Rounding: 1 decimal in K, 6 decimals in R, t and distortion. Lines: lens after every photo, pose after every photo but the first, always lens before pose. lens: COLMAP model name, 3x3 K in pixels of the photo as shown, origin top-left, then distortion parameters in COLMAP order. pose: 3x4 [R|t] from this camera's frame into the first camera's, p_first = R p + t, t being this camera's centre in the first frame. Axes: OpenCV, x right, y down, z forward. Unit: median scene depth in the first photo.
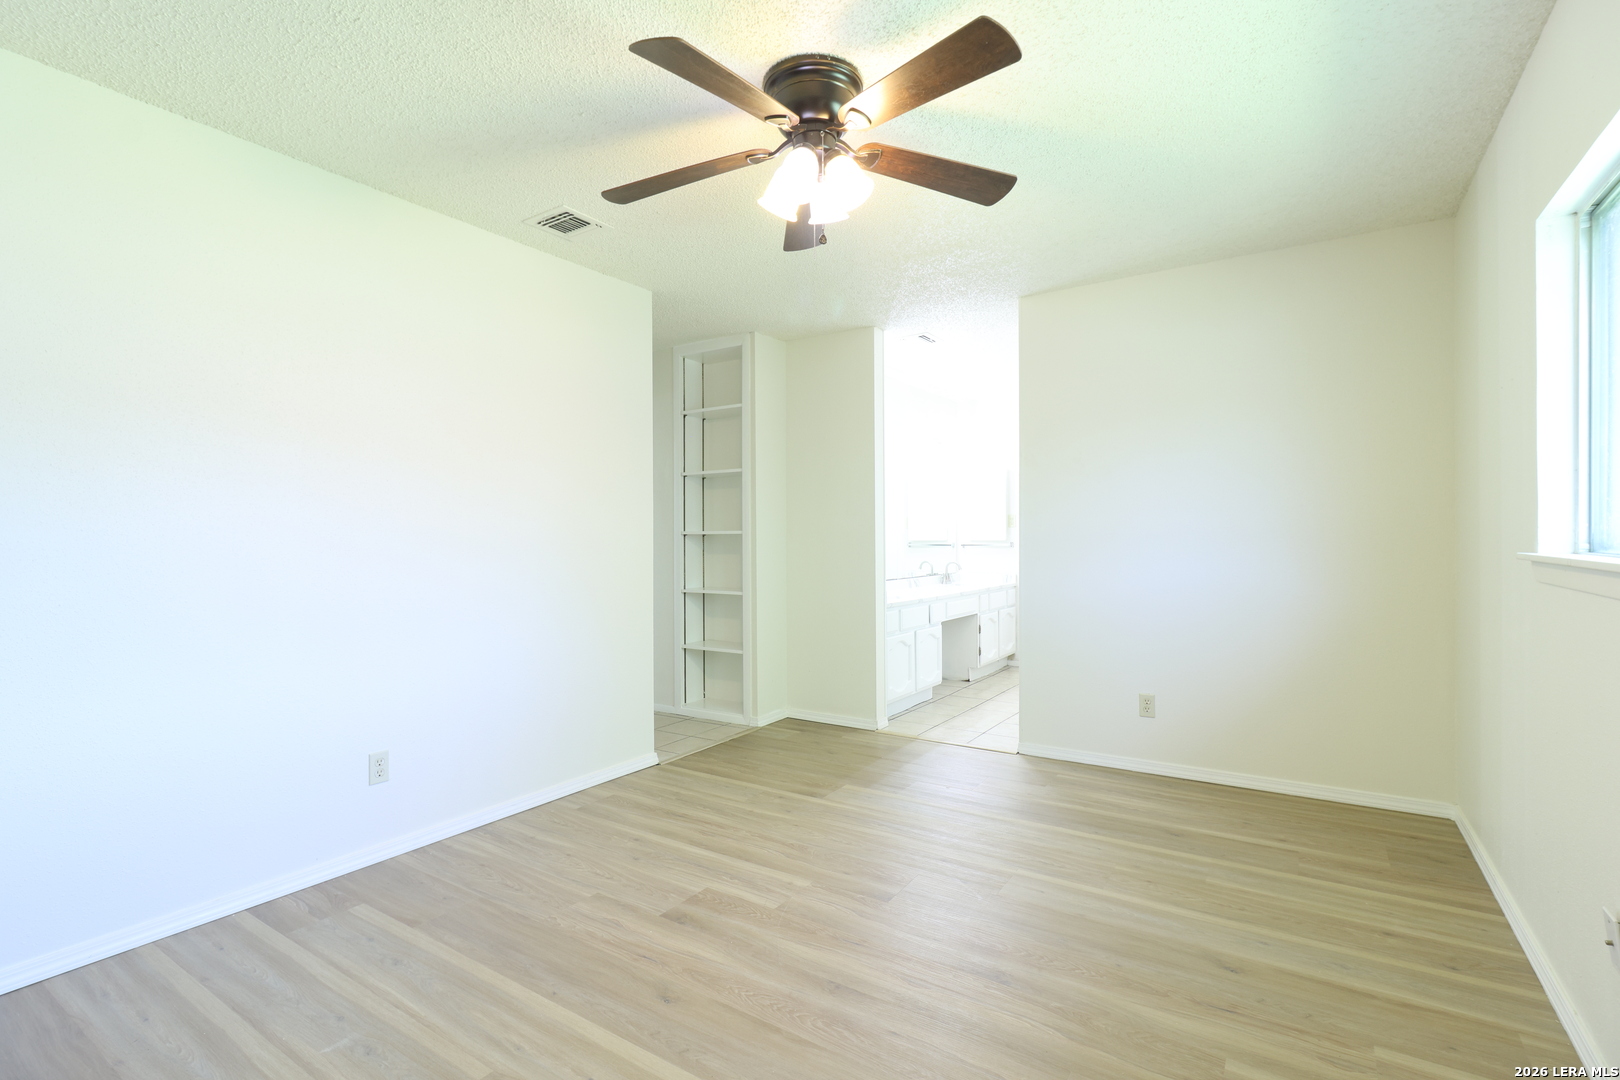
lens RADIAL K [[747.3, 0, 809.0], [0, 747.3, 544.1], [0, 0, 1]] dist [0.002080, -0.001589]
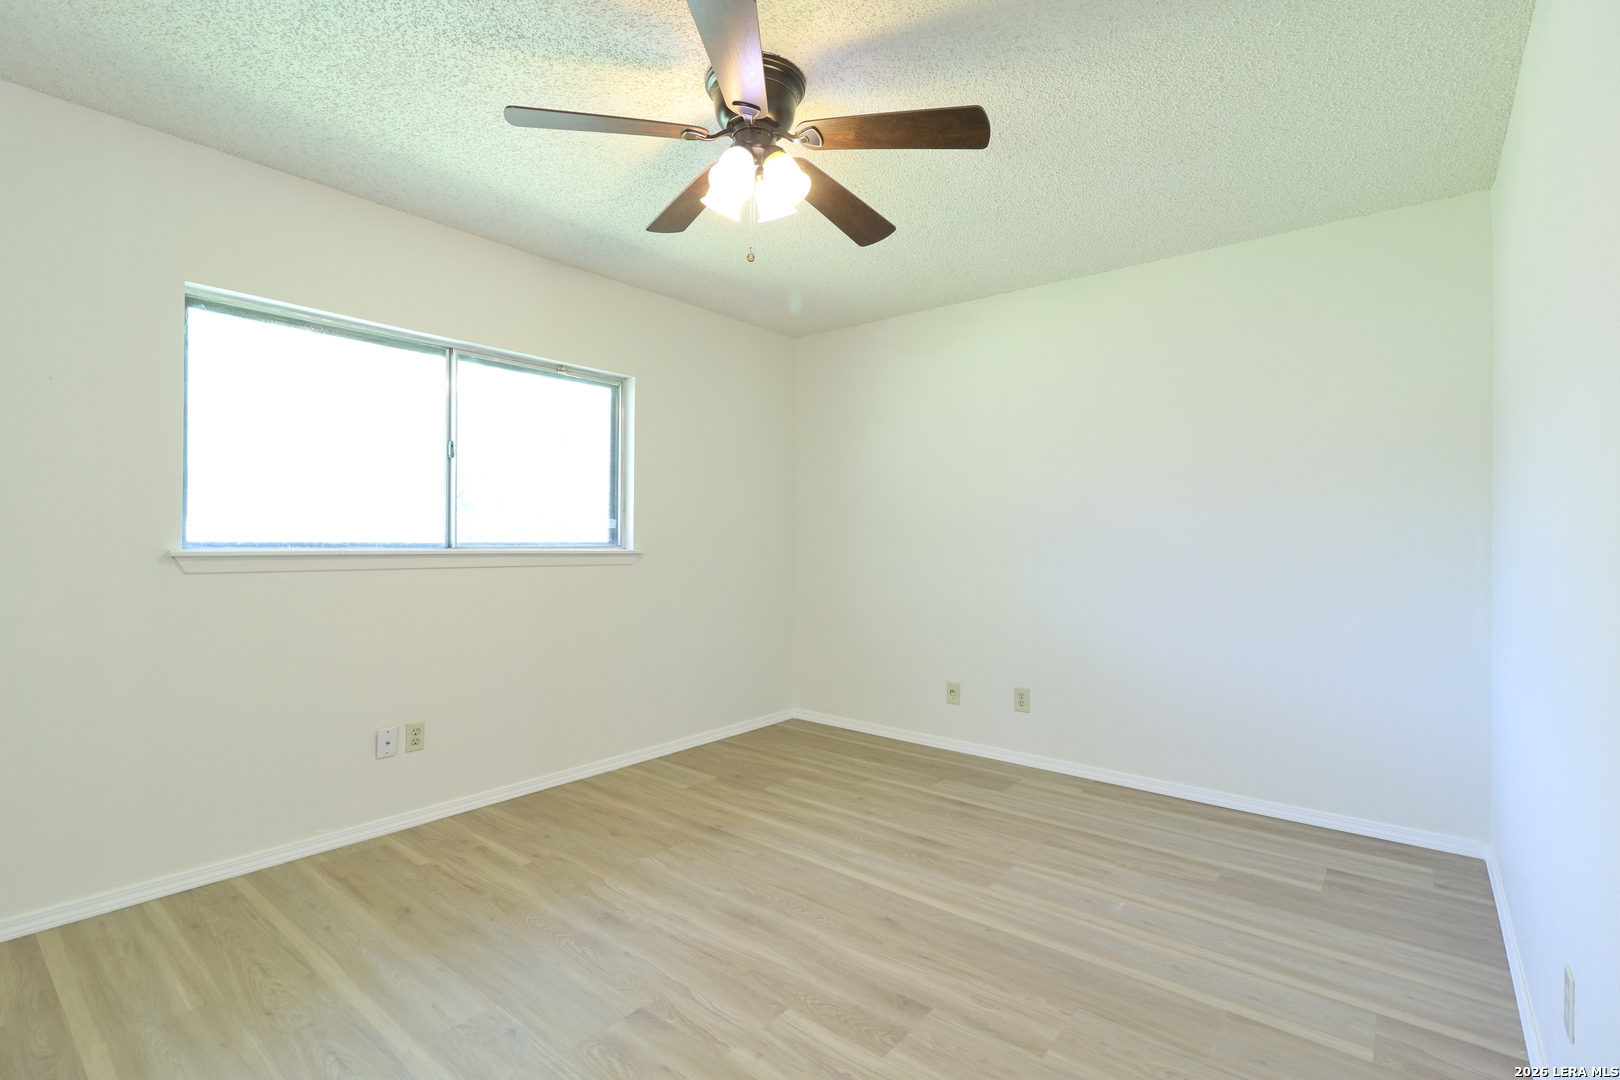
lens RADIAL K [[747.3, 0, 808.6], [0, 747.3, 535.1], [0, 0, 1]] dist [0.002080, -0.001589]
pose [[-0.995174, 0.000487, 0.098125, -0.135451], [0.000679, 0.999998, 0.001922, -0.011542], [-0.098123, 0.001979, -0.995172, 1.666996]]
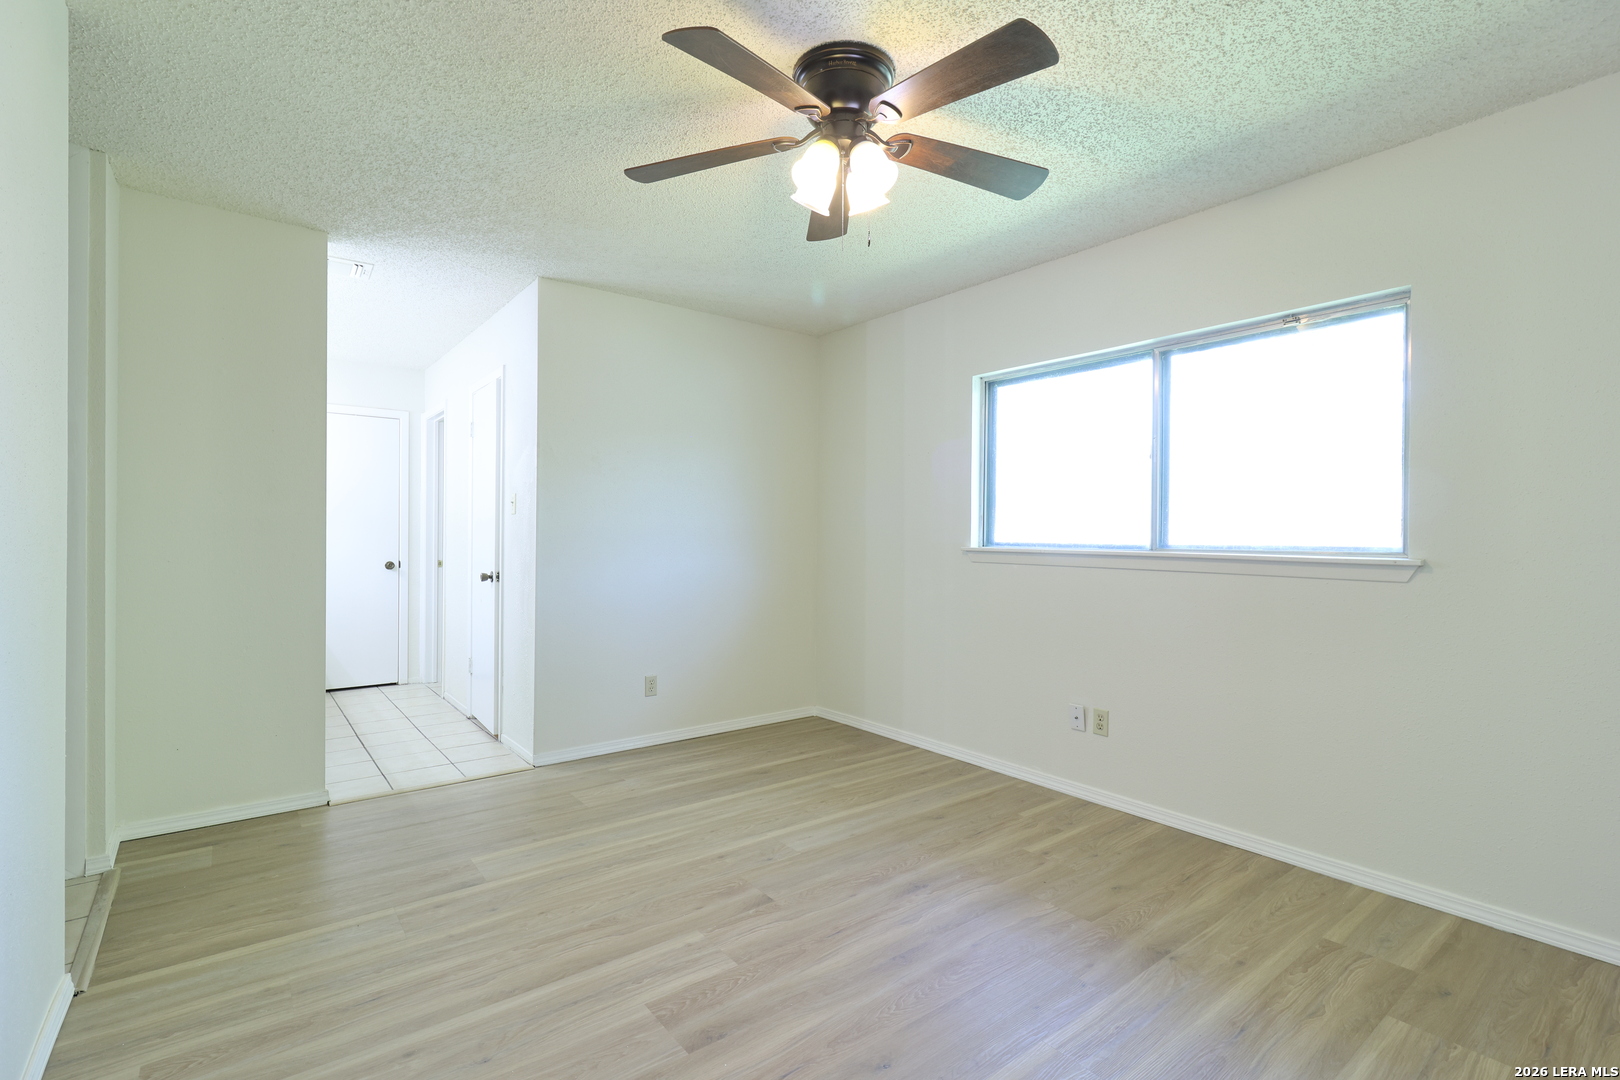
lens RADIAL K [[747.3, 0, 814.8], [0, 747.3, 540.4], [0, 0, 1]] dist [0.002080, -0.001589]
pose [[0.316021, 0.003538, 0.948745, -0.784652], [-0.002736, 0.999992, -0.002817, 0.000641], [-0.948748, -0.001705, 0.316029, 0.603470]]
